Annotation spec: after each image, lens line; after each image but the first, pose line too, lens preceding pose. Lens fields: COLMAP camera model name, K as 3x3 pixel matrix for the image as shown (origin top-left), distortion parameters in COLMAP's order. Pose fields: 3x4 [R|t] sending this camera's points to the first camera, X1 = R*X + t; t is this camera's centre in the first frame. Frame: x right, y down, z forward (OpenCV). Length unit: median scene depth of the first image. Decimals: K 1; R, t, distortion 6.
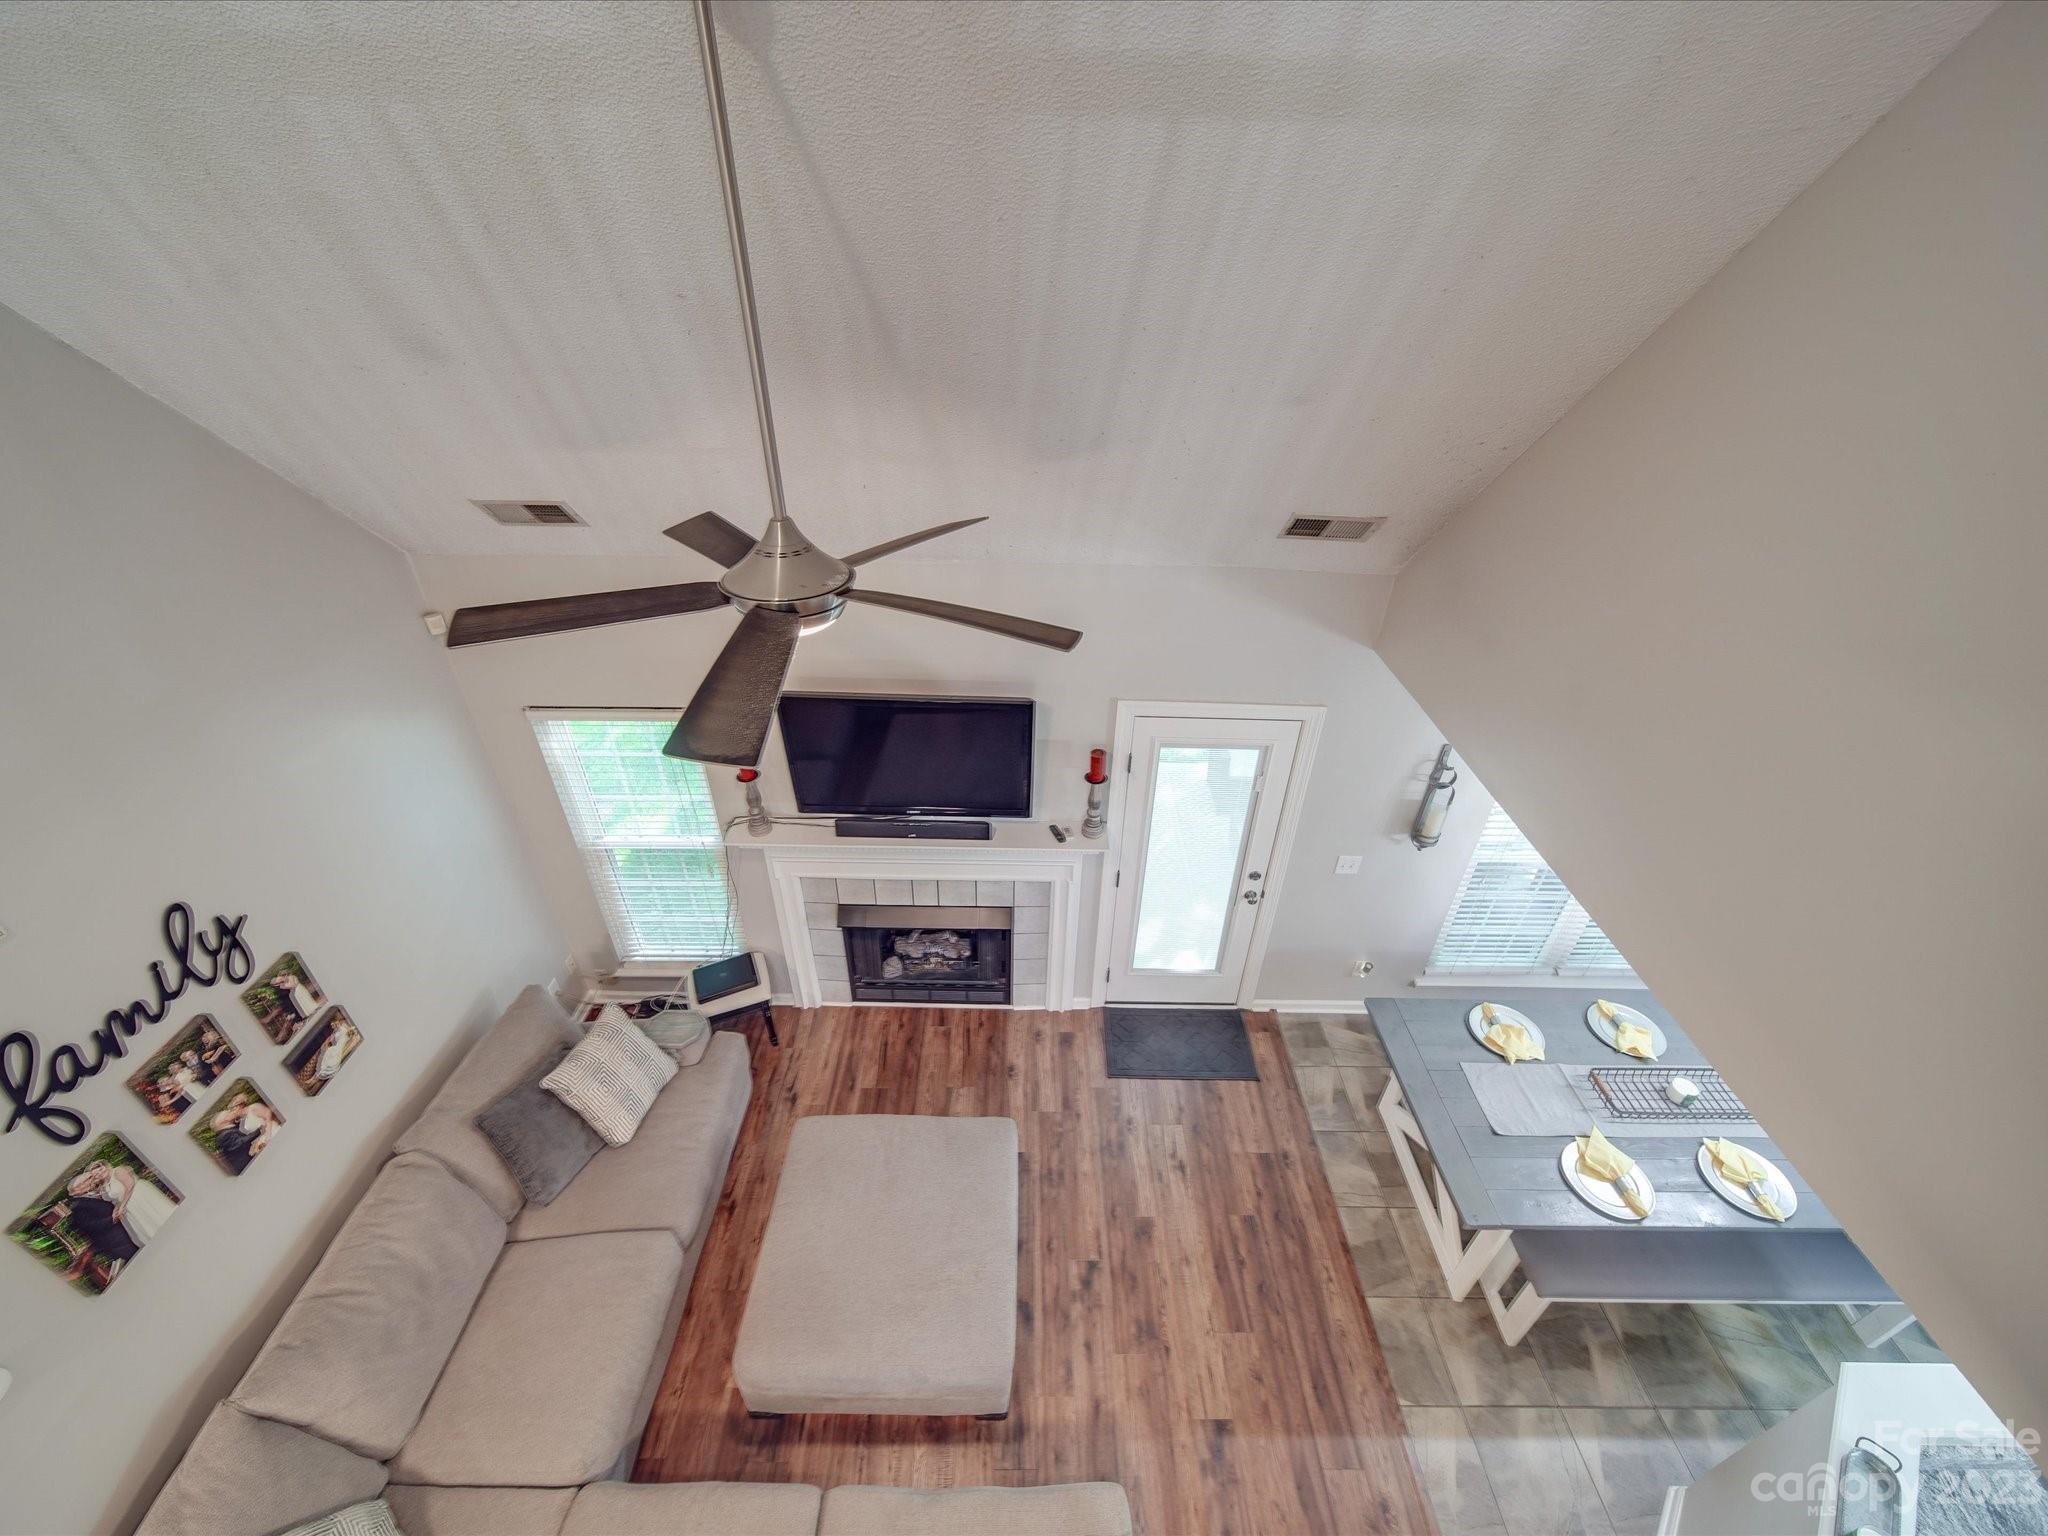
lens RADIAL K [[806.2, 0, 1027.9], [0, 806.2, 767.7], [0, 0, 1]] dist [0.000914, -0.001747]
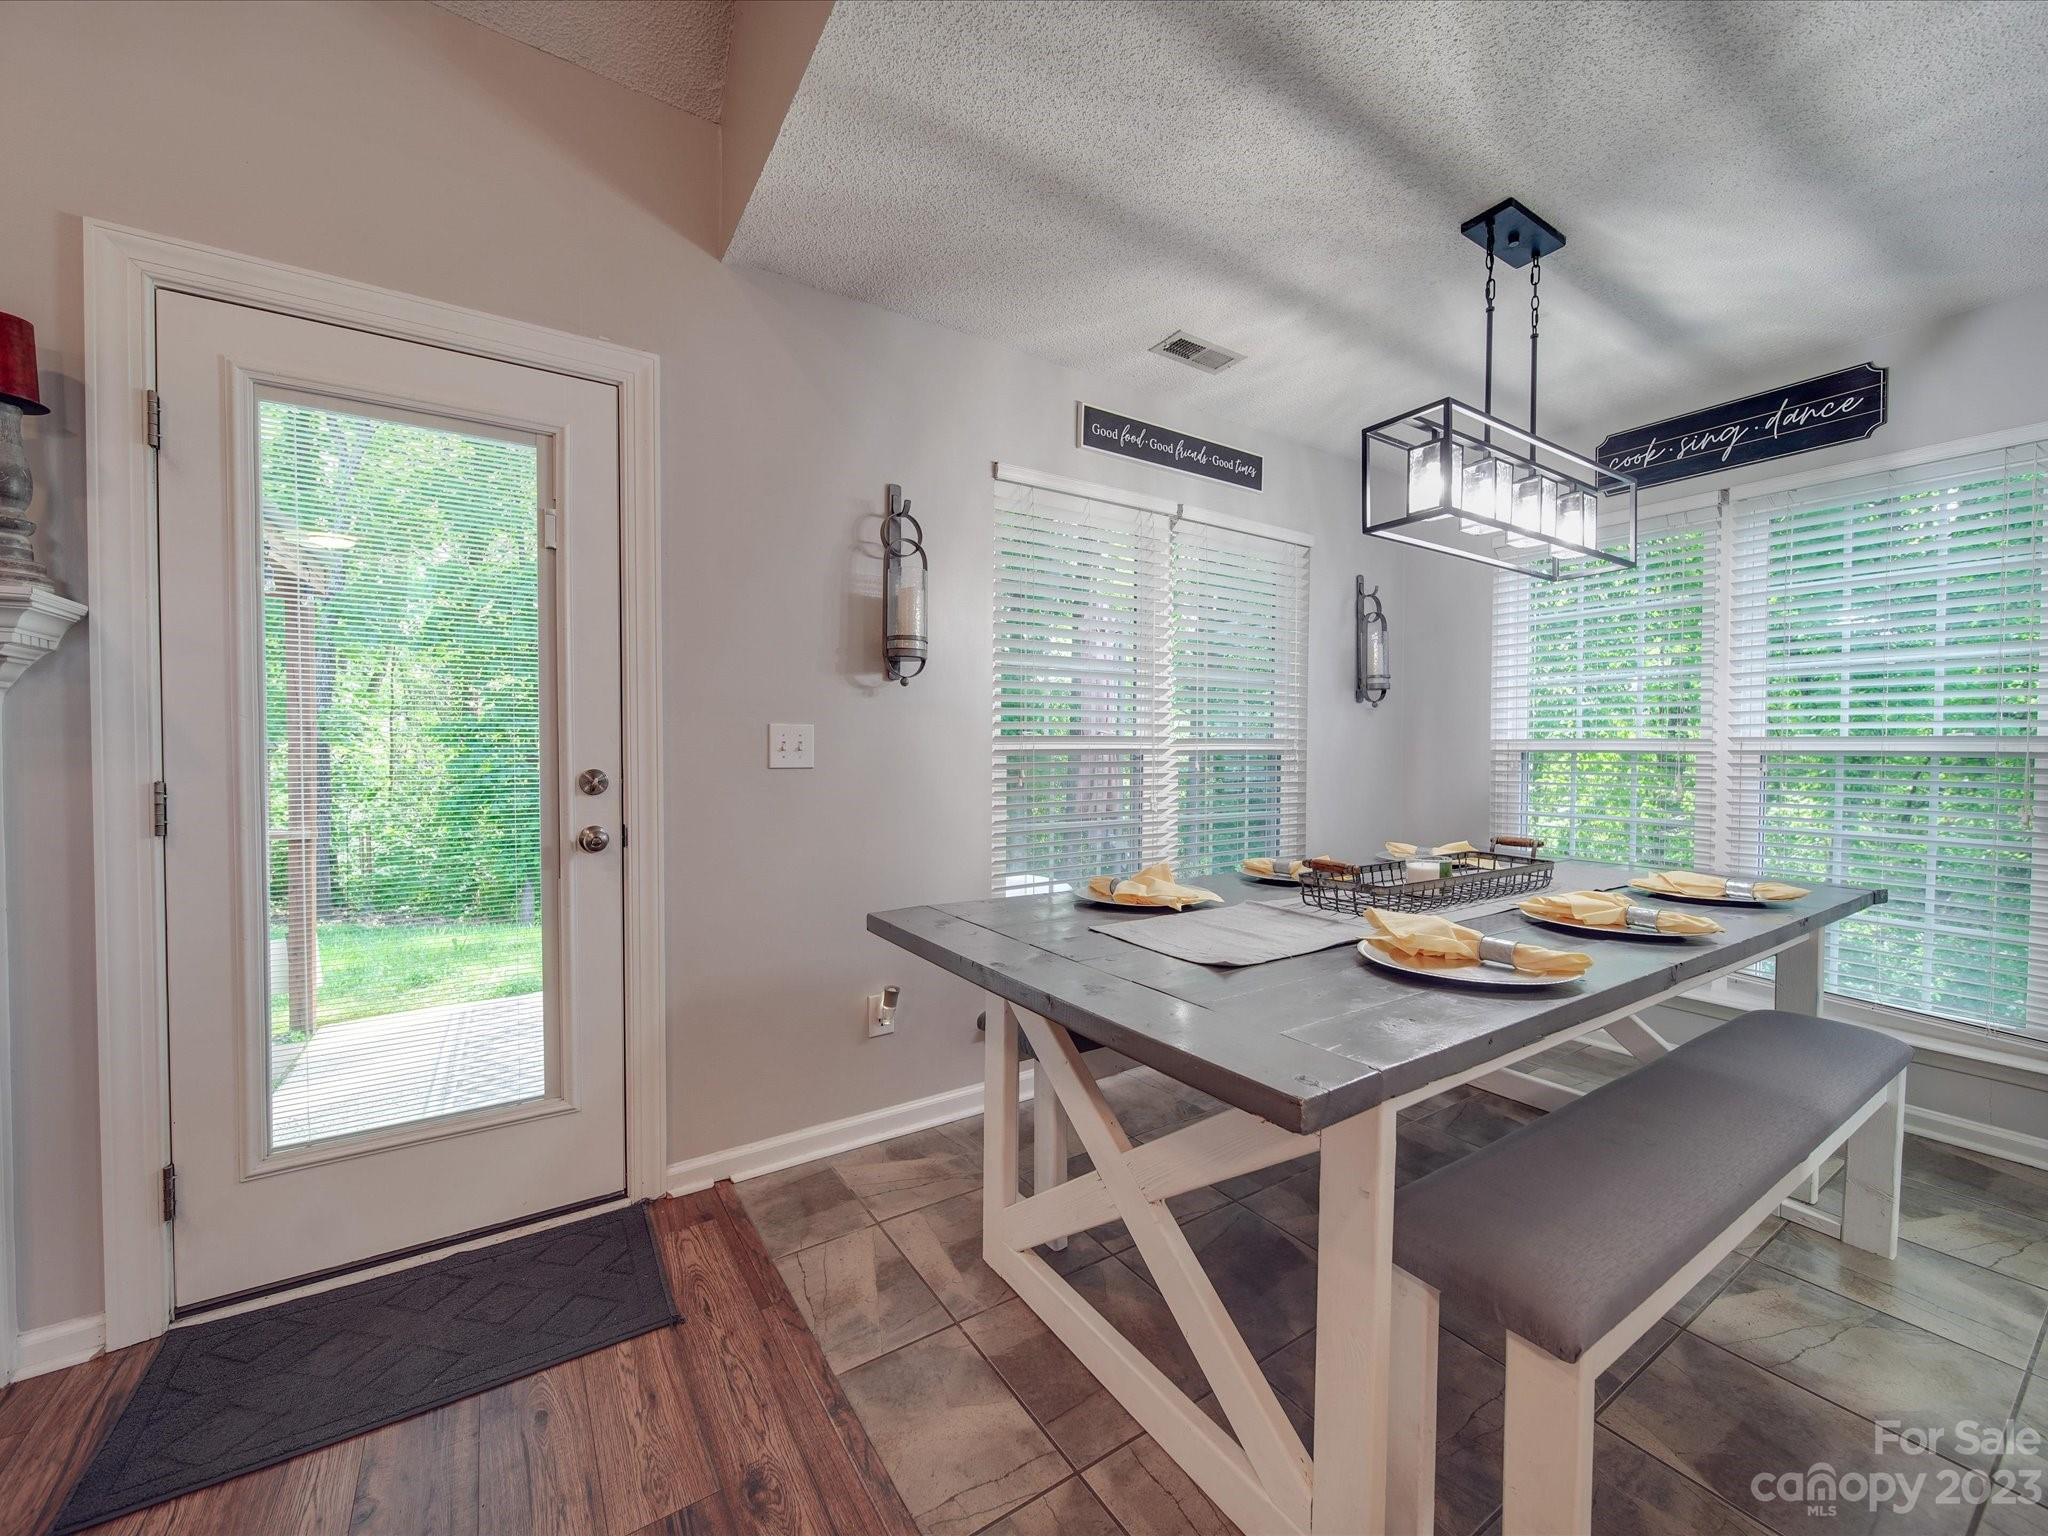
lens RADIAL K [[806.2, 0, 1027.9], [0, 806.2, 767.7], [0, 0, 1]] dist [0.000914, -0.001747]
pose [[0.829287, -0.031970, 0.557908, 0.230223], [0.316252, 0.849956, -0.421379, 0.388444], [-0.460725, 0.525883, 0.714968, 0.560290]]
